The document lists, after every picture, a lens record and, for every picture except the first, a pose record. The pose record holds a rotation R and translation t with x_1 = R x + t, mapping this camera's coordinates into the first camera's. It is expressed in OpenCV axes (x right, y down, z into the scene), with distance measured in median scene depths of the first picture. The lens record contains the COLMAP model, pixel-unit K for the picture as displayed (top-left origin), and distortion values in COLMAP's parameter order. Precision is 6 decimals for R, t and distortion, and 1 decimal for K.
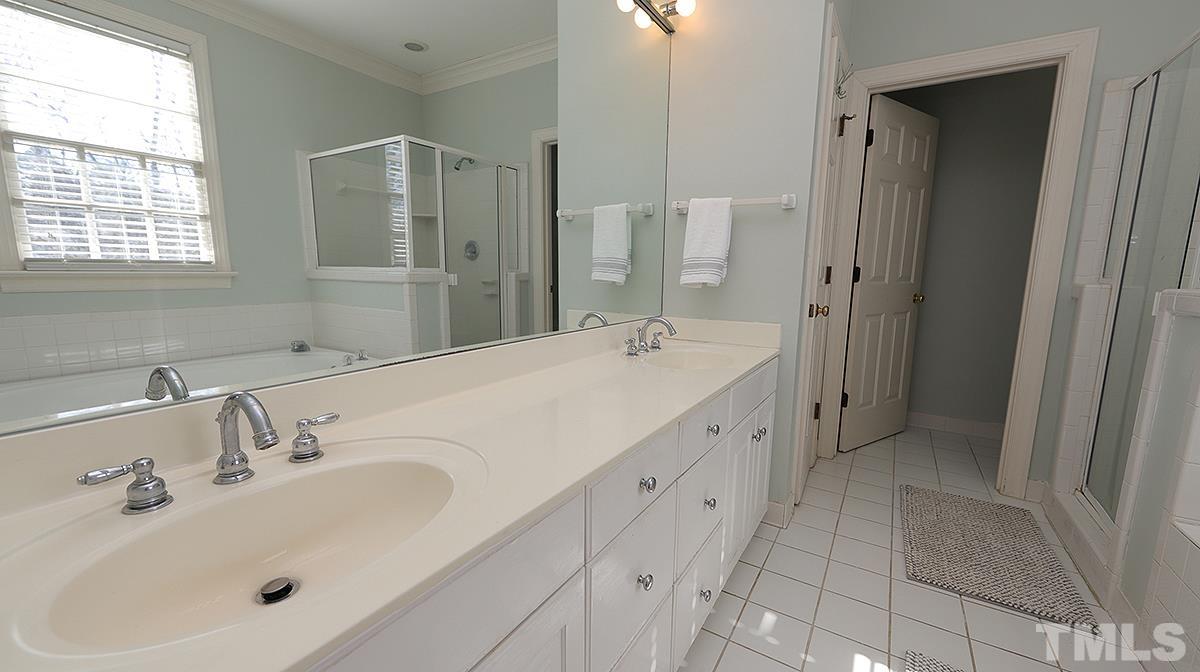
lens RADIAL K [[468.3, 0, 604.6], [0, 468.3, 337.9], [0, 0, 1]] dist [-0.007883, -0.000360]
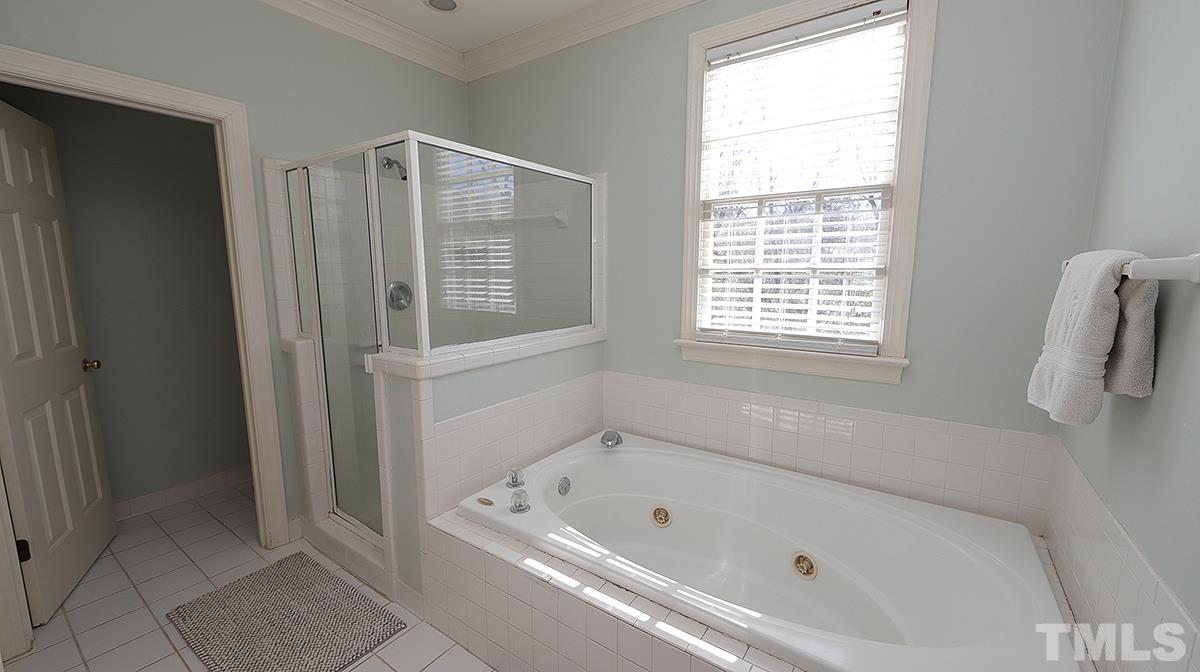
lens RADIAL K [[468.3, 0, 601.2], [0, 468.3, 336.6], [0, 0, 1]] dist [-0.007883, -0.000360]
pose [[0.056455, -0.154158, 0.986432, -0.025532], [0.155621, 0.977291, 0.143823, -0.159544], [-0.986202, 0.145390, 0.079163, 0.169590]]
